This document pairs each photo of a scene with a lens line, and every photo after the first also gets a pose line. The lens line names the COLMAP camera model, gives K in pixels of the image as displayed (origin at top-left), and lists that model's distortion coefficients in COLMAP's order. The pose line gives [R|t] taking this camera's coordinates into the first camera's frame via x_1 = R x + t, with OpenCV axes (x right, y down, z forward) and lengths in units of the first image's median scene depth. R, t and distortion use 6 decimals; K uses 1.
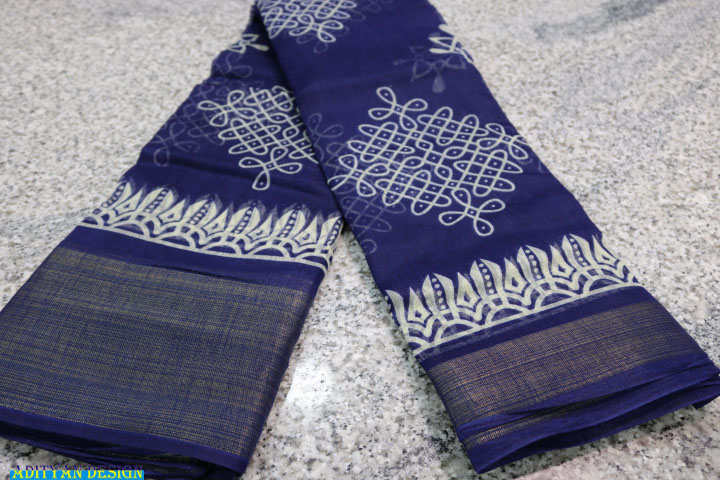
lens RADIAL K [[584.9, 0, 360.3], [0, 584.9, 236.0], [0, 0, 1]] dist [-0.008414, 0.014353]
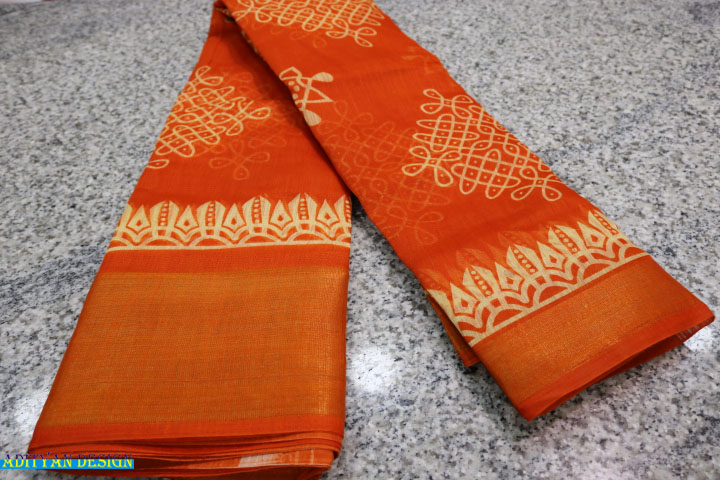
lens RADIAL K [[584.9, 0, 360.8], [0, 584.9, 244.9], [0, 0, 1]] dist [-0.008414, 0.014353]
pose [[0.999219, -0.017720, -0.035316, -0.259087], [0.019082, 0.999072, 0.038612, -0.007161], [0.034599, -0.039256, 0.998630, -0.023731]]
